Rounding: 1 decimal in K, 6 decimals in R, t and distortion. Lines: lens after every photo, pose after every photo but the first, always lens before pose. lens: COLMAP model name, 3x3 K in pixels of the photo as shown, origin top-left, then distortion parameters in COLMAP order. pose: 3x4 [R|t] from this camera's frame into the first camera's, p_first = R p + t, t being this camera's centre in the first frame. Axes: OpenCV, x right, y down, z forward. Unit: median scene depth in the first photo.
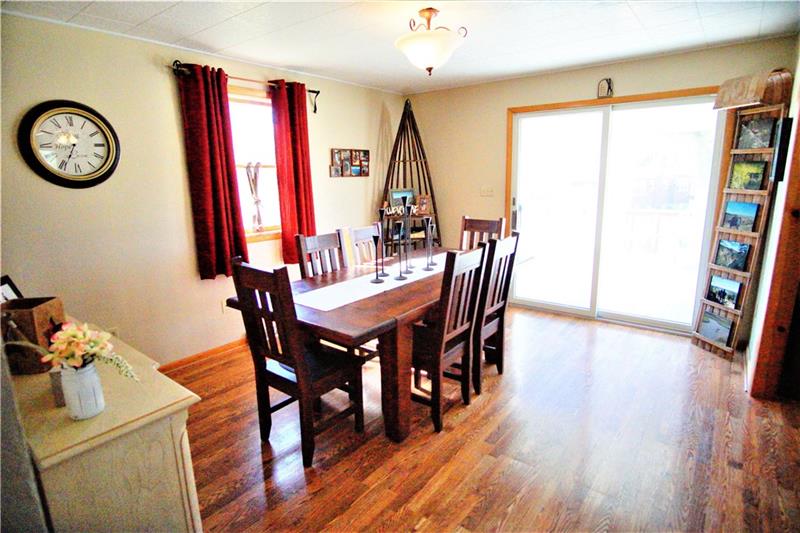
lens RADIAL K [[427.9, 0, 400.0], [0, 427.9, 266.5], [0, 0, 1]] dist [-0.040222, 0.012158]
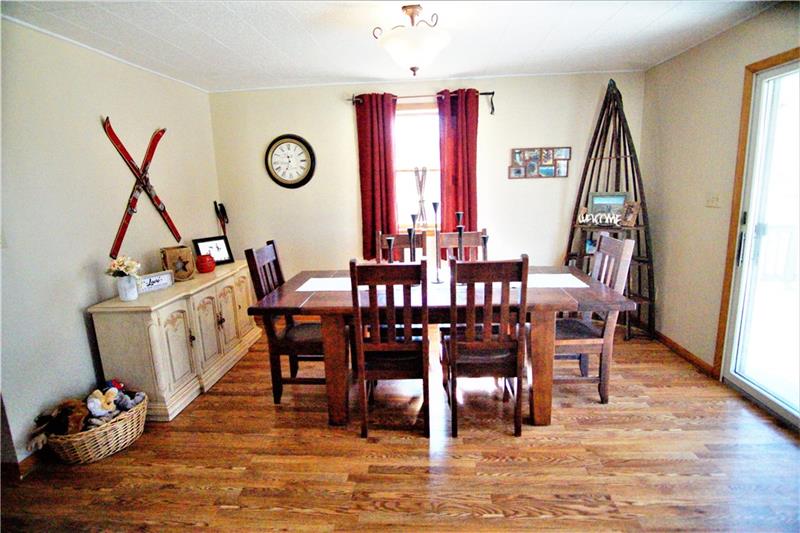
lens RADIAL K [[427.9, 0, 400.0], [0, 427.9, 266.5], [0, 0, 1]] dist [-0.040222, 0.012158]
pose [[0.560783, 0.160266, -0.812304, 0.577121], [-0.152672, 0.984280, 0.088798, -0.071596], [0.813765, 0.074219, 0.576435, 0.298488]]
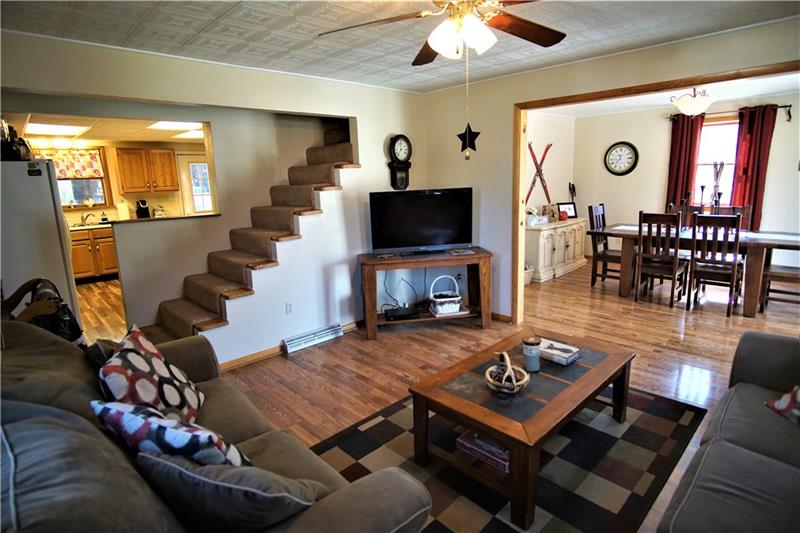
lens RADIAL K [[427.9, 0, 400.0], [0, 427.9, 266.5], [0, 0, 1]] dist [-0.040222, 0.012158]
pose [[-0.133841, 0.229668, -0.964022, 1.386973], [-0.172748, 0.952474, 0.250901, -0.053828], [0.975830, 0.200114, -0.087805, 0.033975]]
